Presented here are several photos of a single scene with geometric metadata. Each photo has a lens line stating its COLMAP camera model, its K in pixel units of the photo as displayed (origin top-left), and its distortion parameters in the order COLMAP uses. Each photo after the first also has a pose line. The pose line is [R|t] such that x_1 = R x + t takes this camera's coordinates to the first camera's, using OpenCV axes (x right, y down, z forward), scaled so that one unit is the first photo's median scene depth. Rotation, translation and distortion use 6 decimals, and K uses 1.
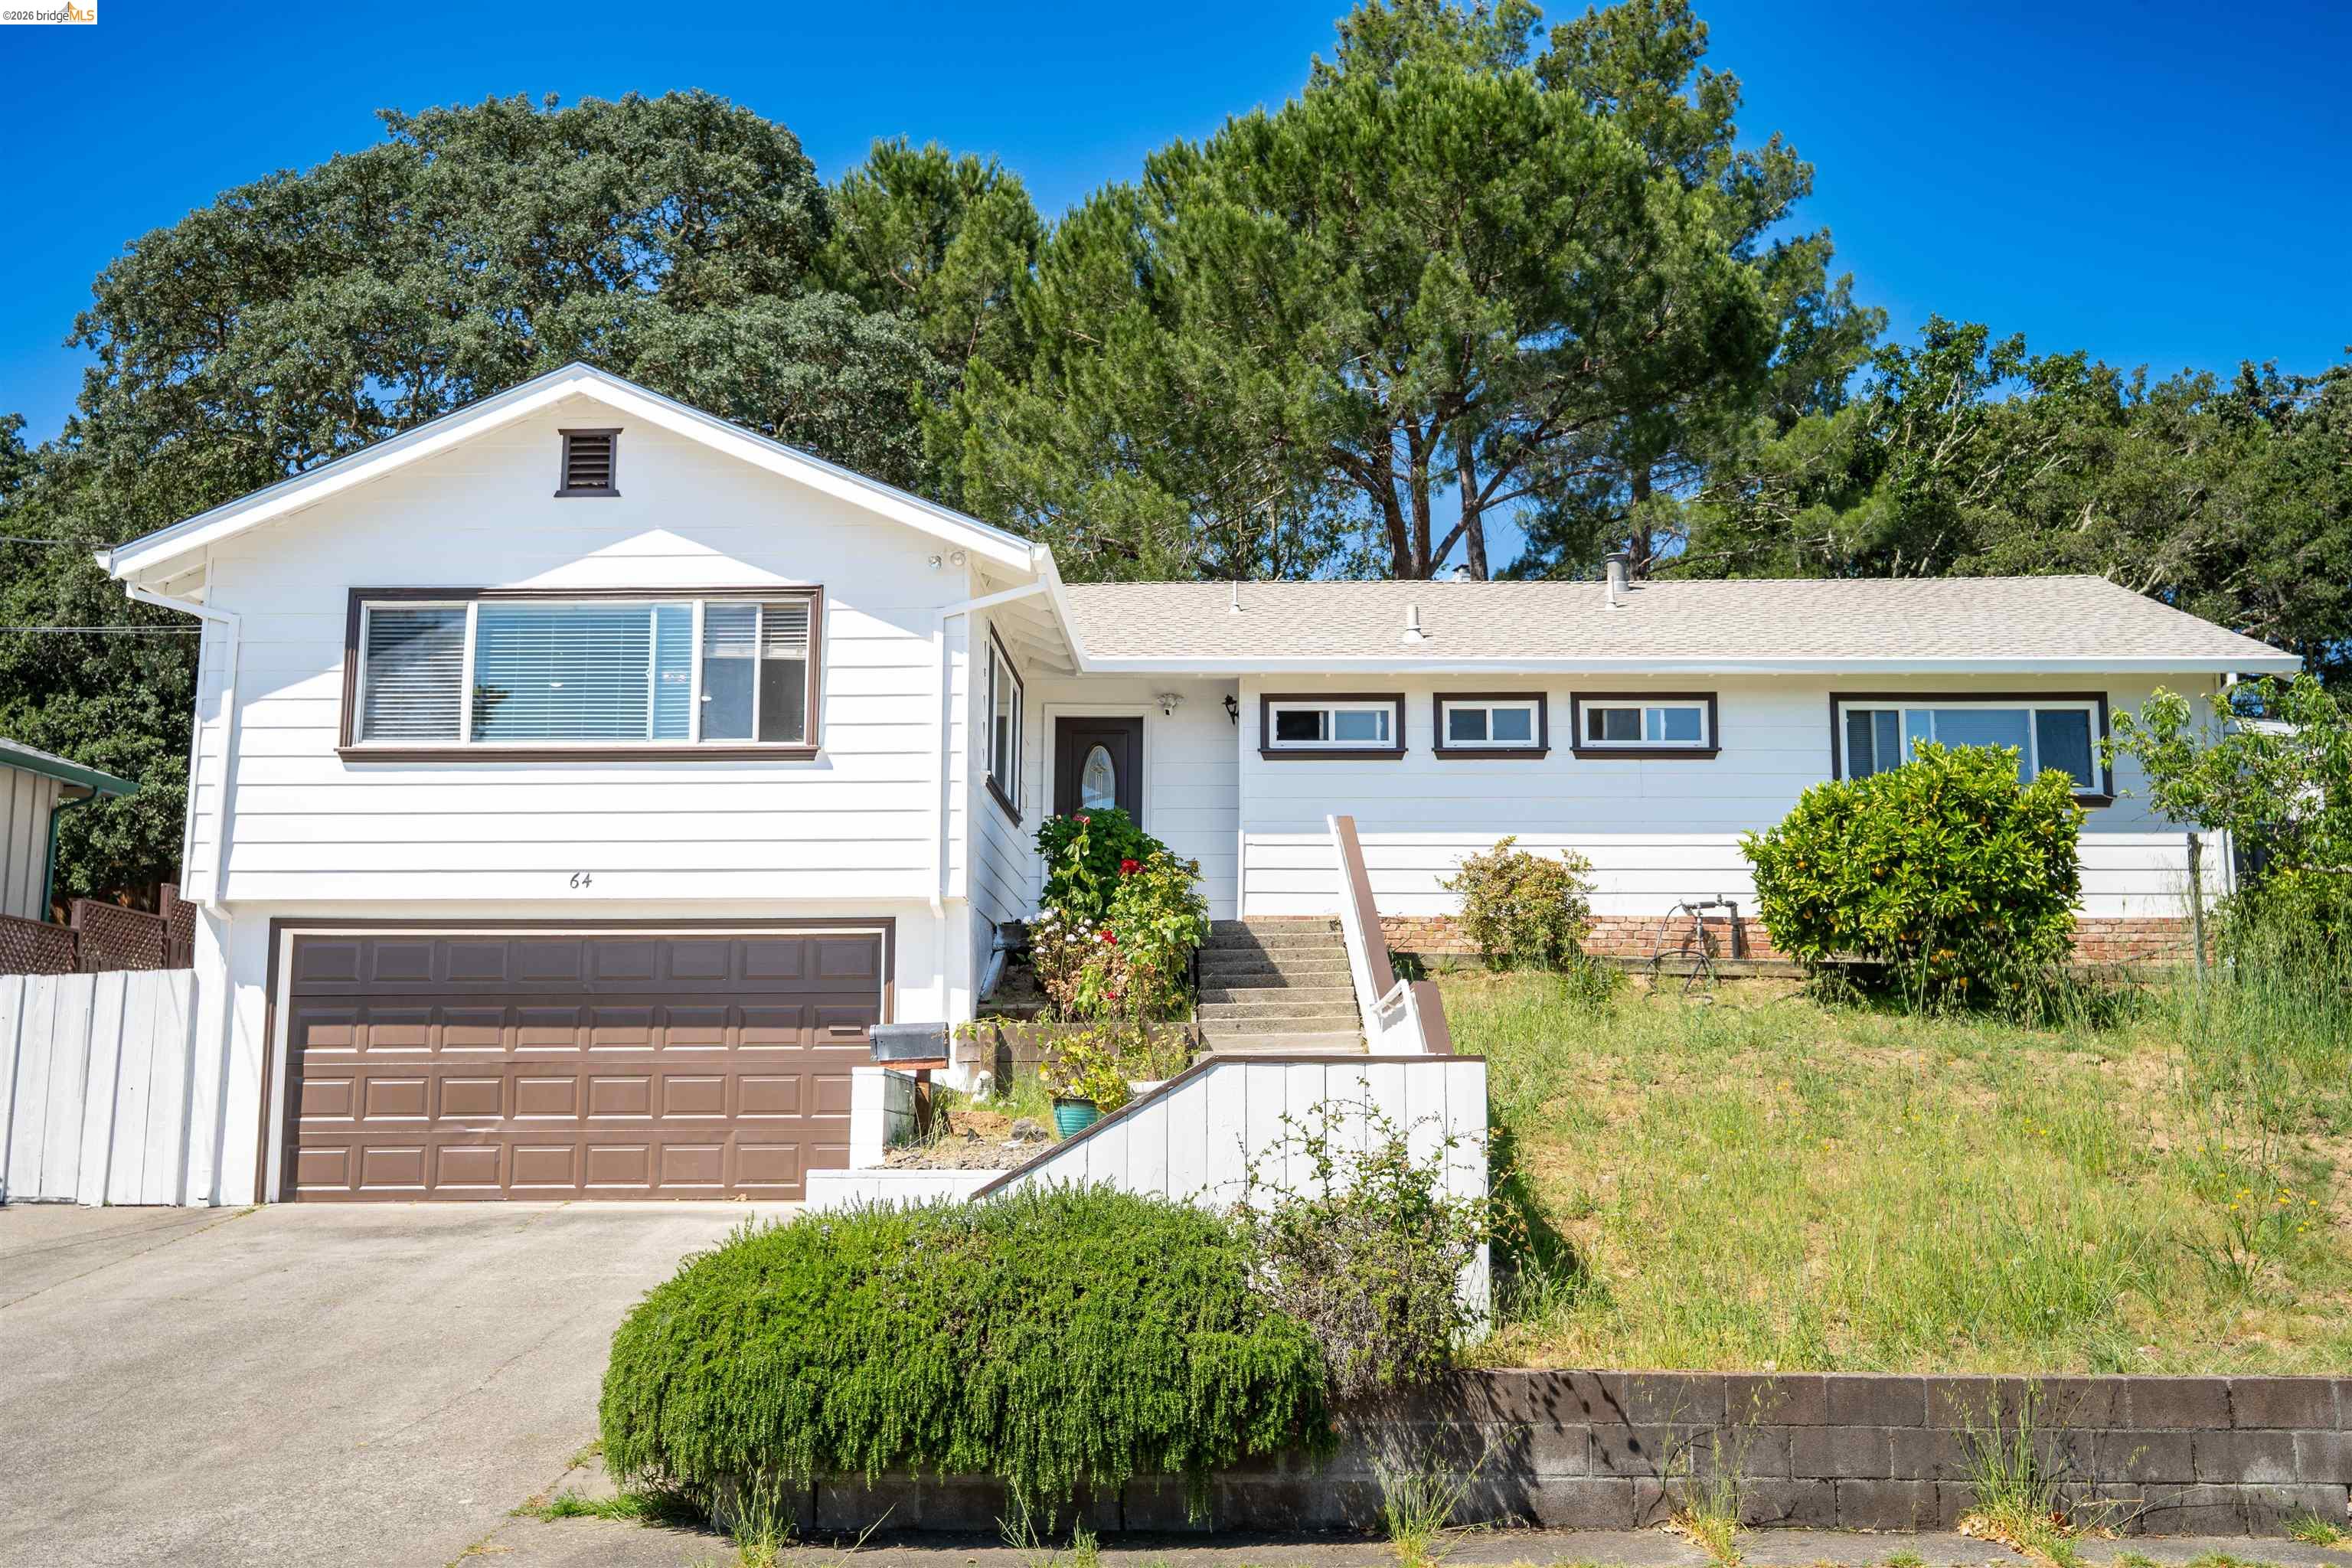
lens RADIAL K [[2282.2, 0, 1177.4], [0, 2282.2, 787.6], [0, 0, 1]] dist [0.014150, 0.000000]
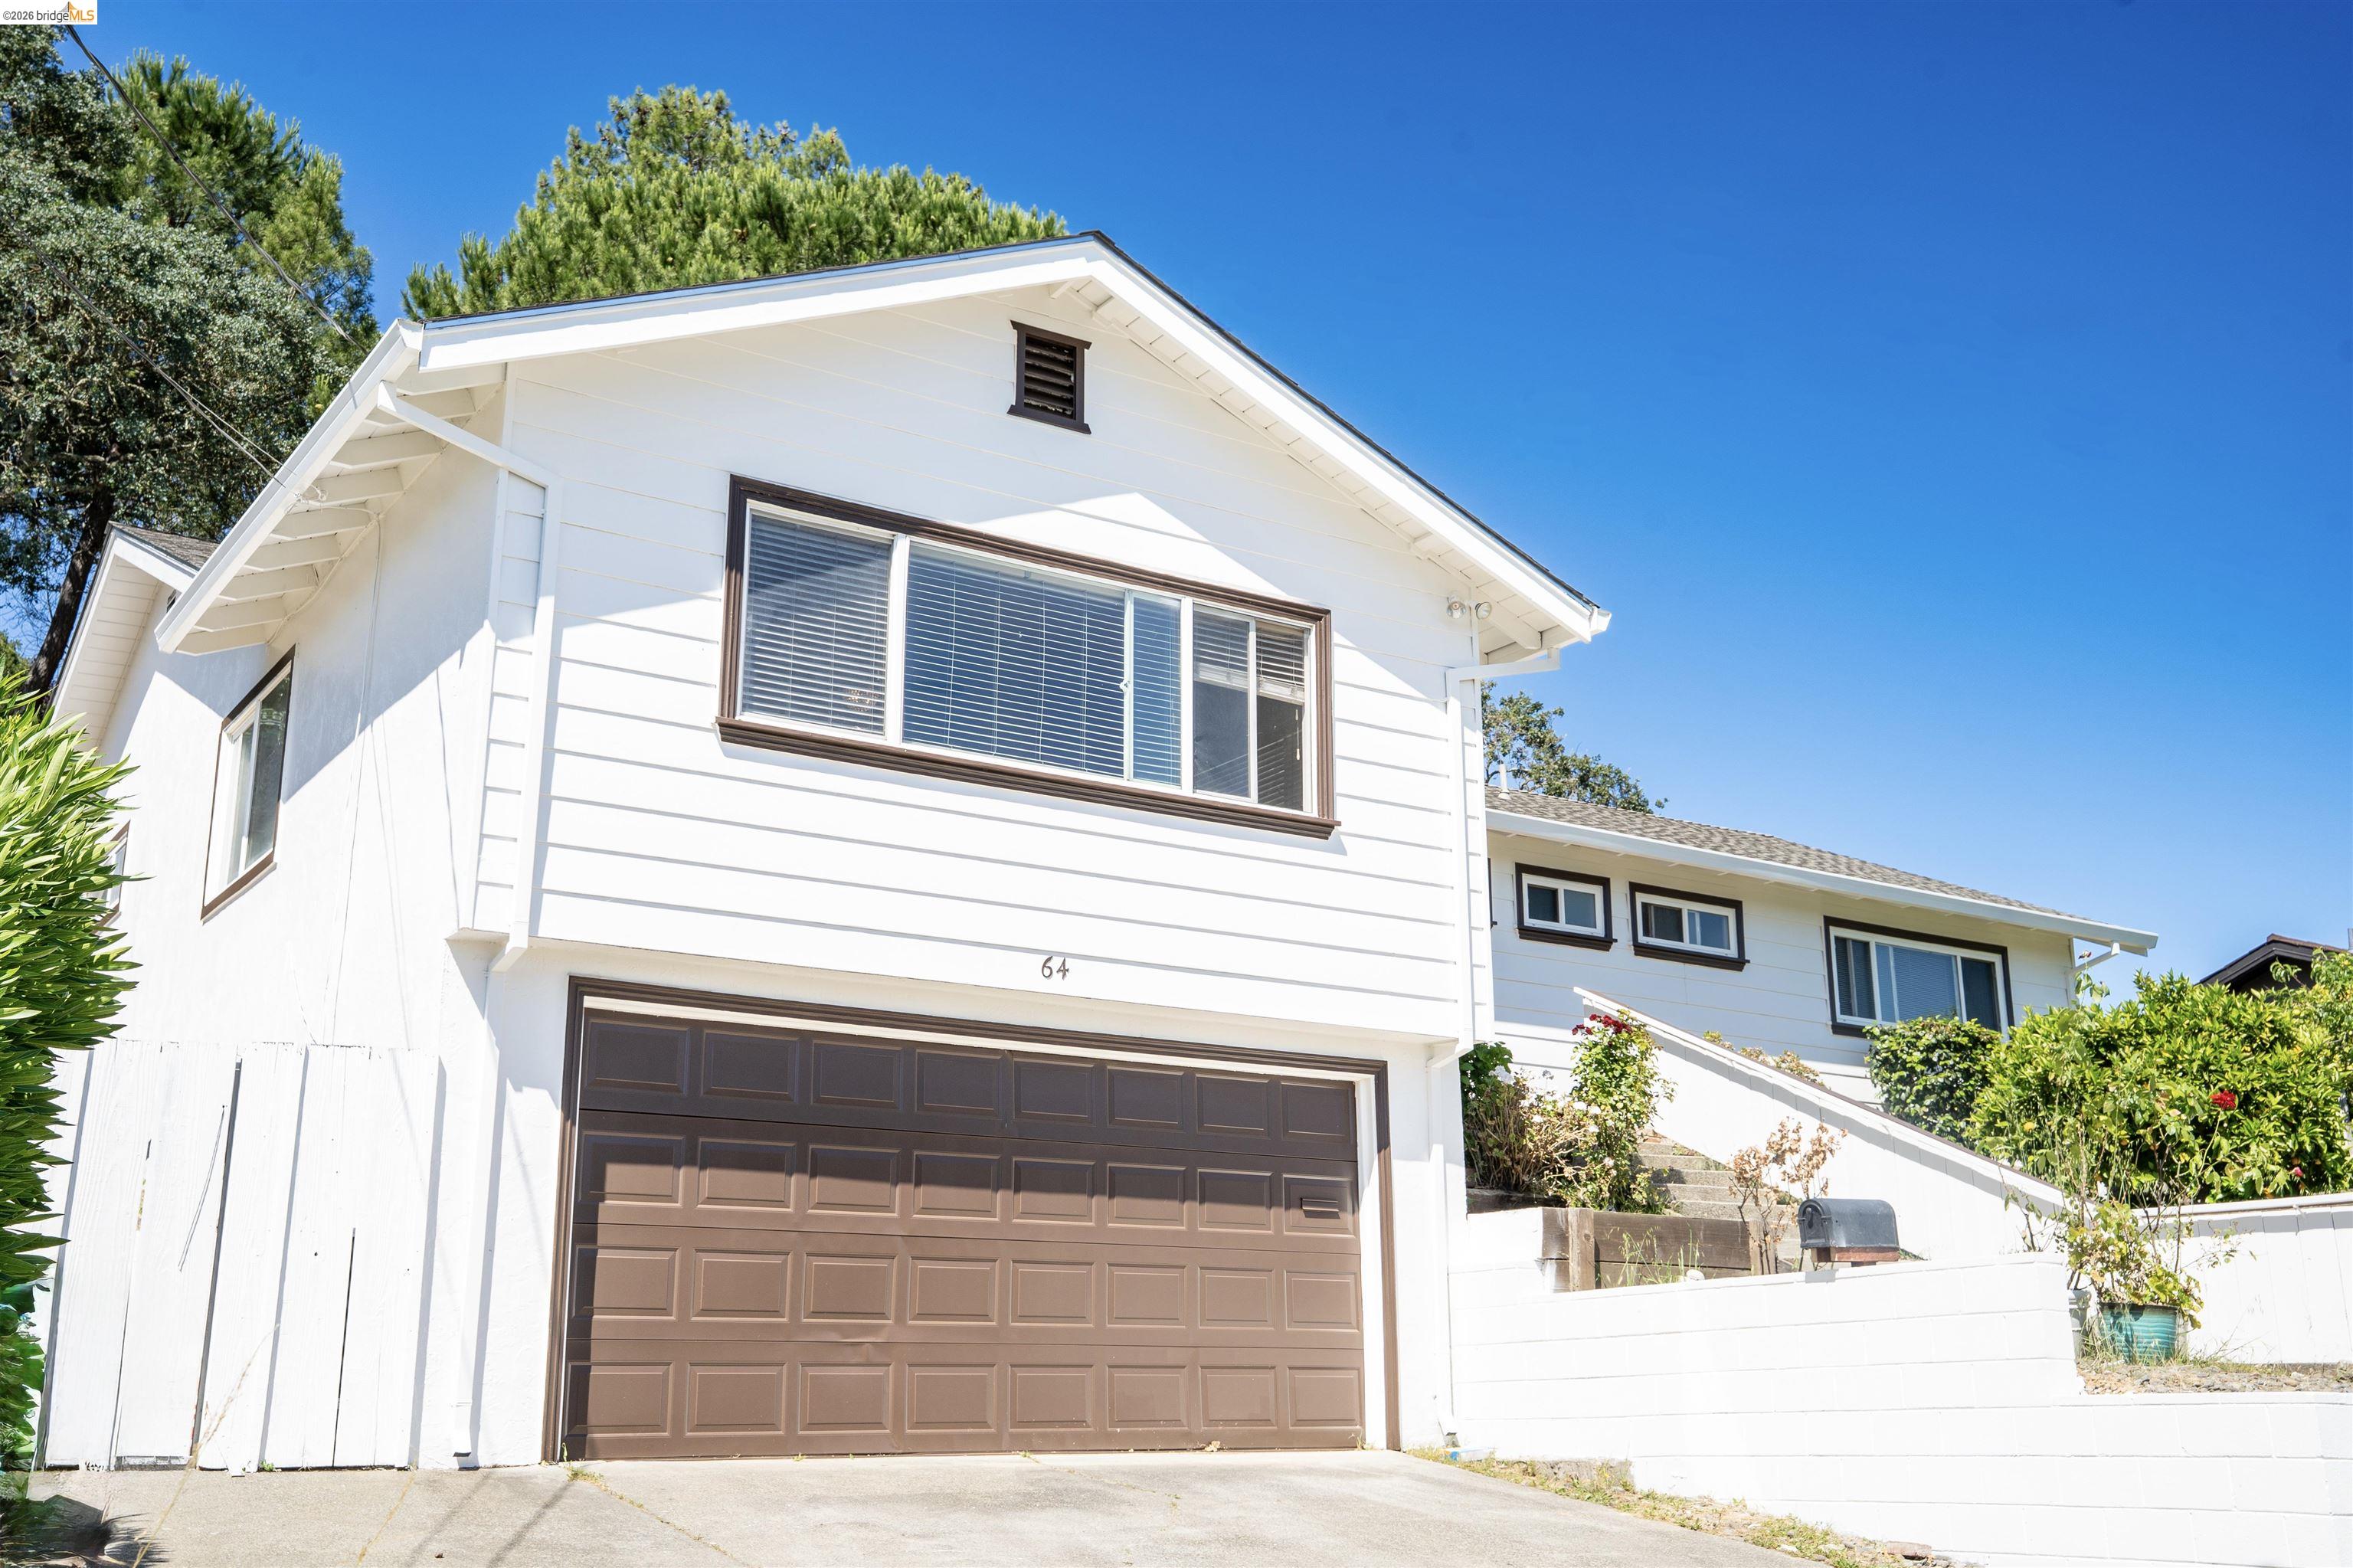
lens RADIAL K [[2367.3, 0, 1177.6], [0, 2367.3, 779.0], [0, 0, 1]] dist [0.039456, 0.000000]
pose [[0.813977, 0.150454, 0.561075, -0.623281], [-0.088568, 0.986728, -0.136104, 0.076362], [-0.574105, 0.061092, 0.816499, 0.393423]]
